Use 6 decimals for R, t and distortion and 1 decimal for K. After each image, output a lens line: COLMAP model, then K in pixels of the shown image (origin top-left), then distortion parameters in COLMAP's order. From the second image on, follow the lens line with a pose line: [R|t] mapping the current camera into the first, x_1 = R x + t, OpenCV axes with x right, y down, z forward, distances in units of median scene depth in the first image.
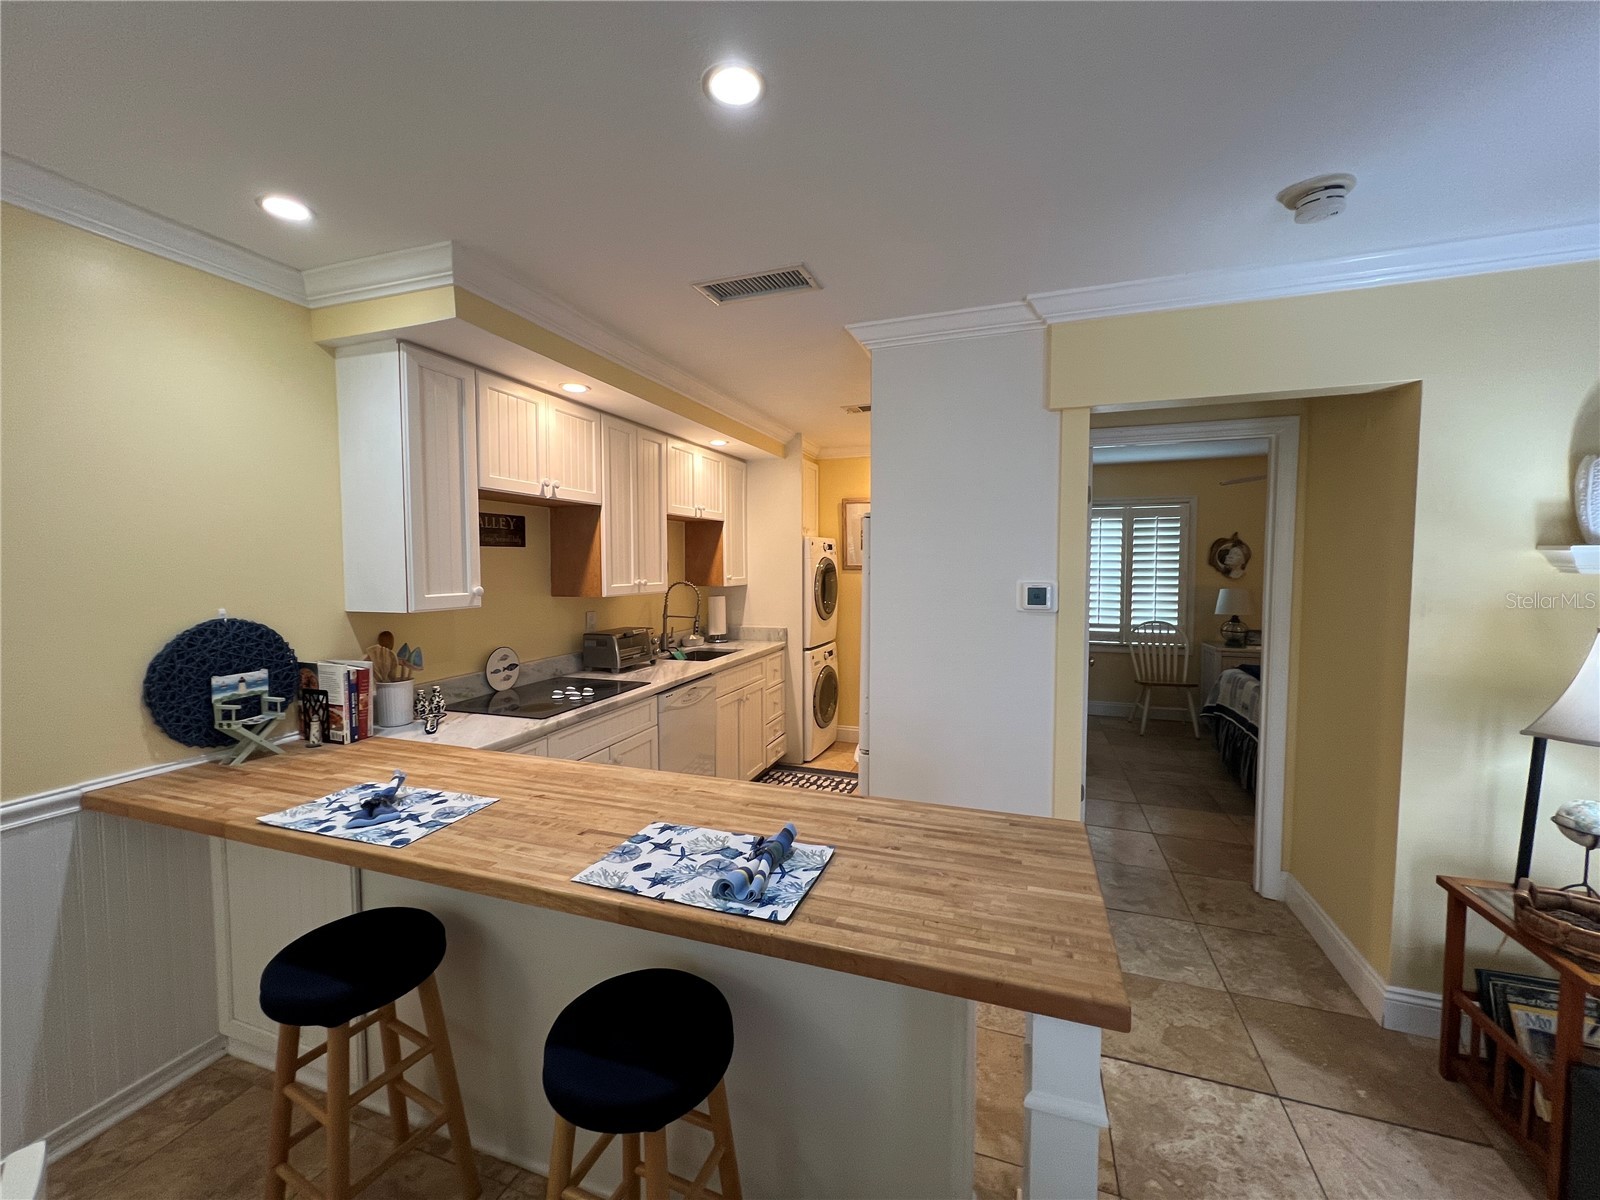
lens RADIAL K [[638.1, 0, 796.4], [0, 638.1, 594.4], [0, 0, 1]] dist [-0.000165, -0.000112]
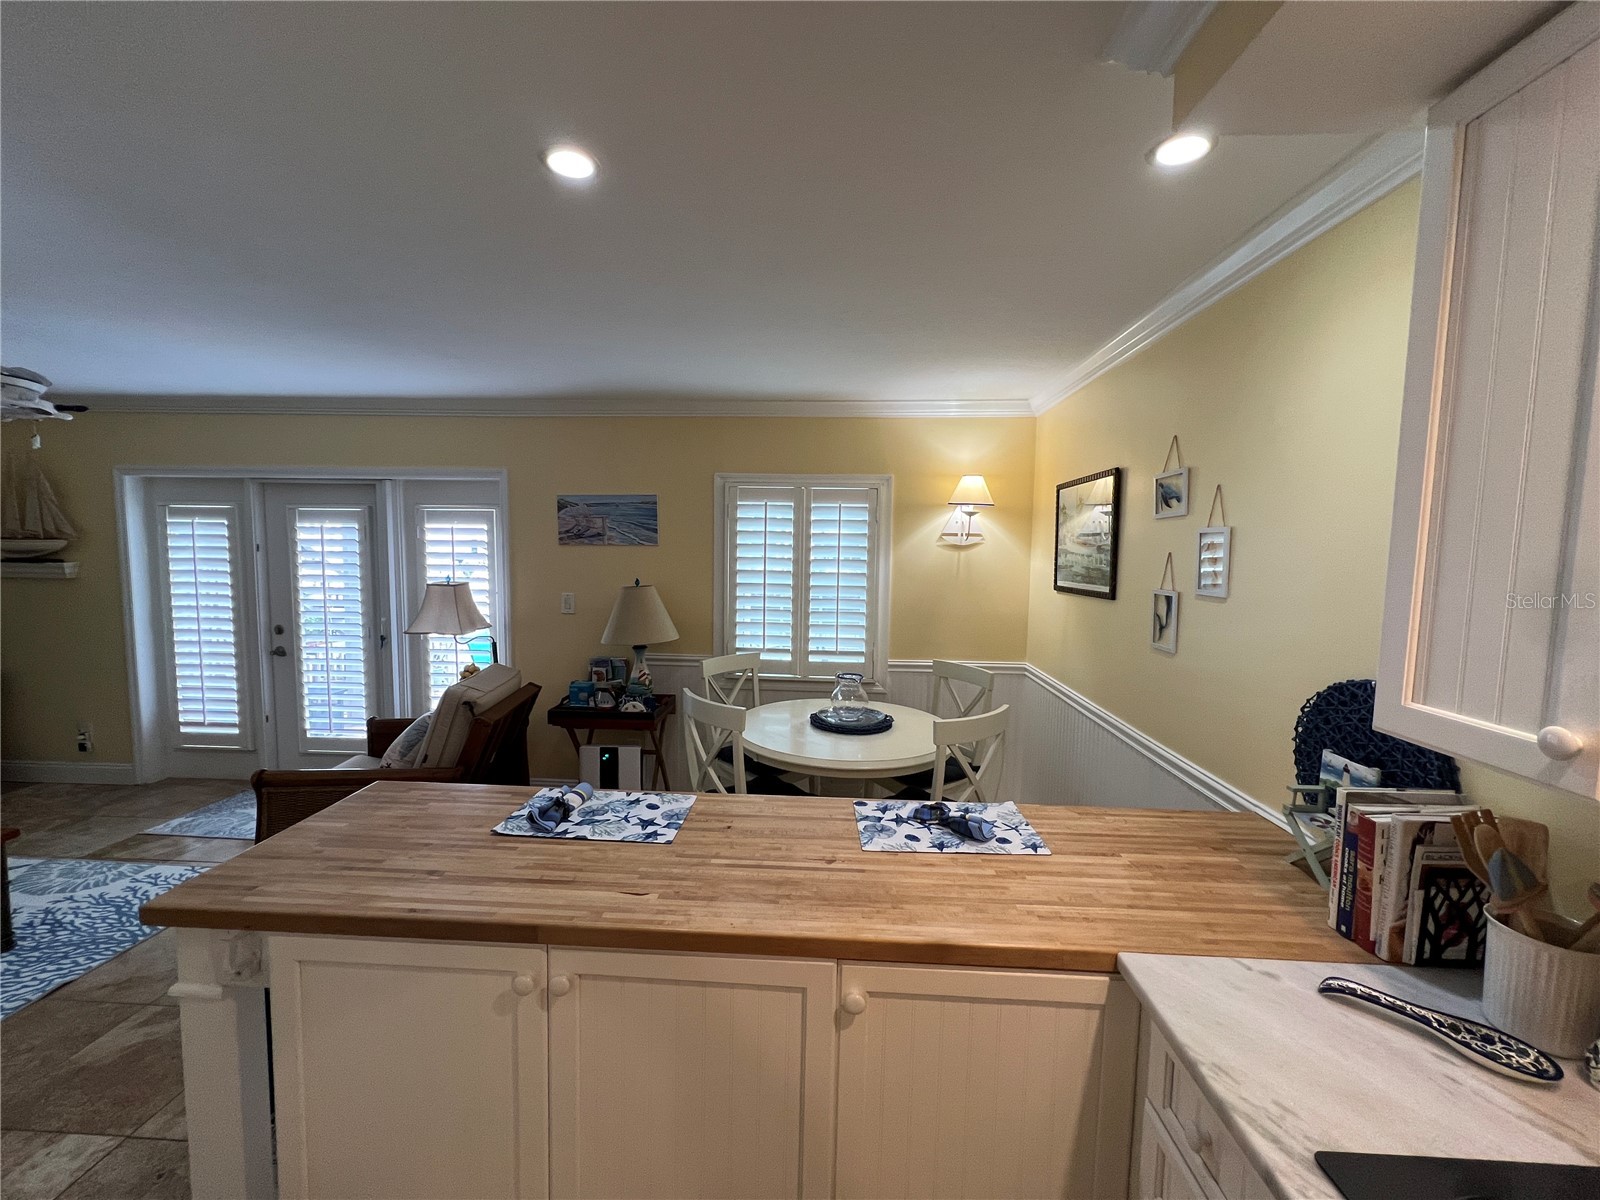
lens RADIAL K [[637.1, 0, 795.9], [0, 637.1, 594.9], [0, 0, 1]] dist [0.000854, -0.000026]
pose [[-0.958256, 0.010019, -0.285737, -0.118802], [-0.027858, 0.991359, 0.128187, -0.156682], [0.284553, 0.130796, -0.949696, 1.815905]]
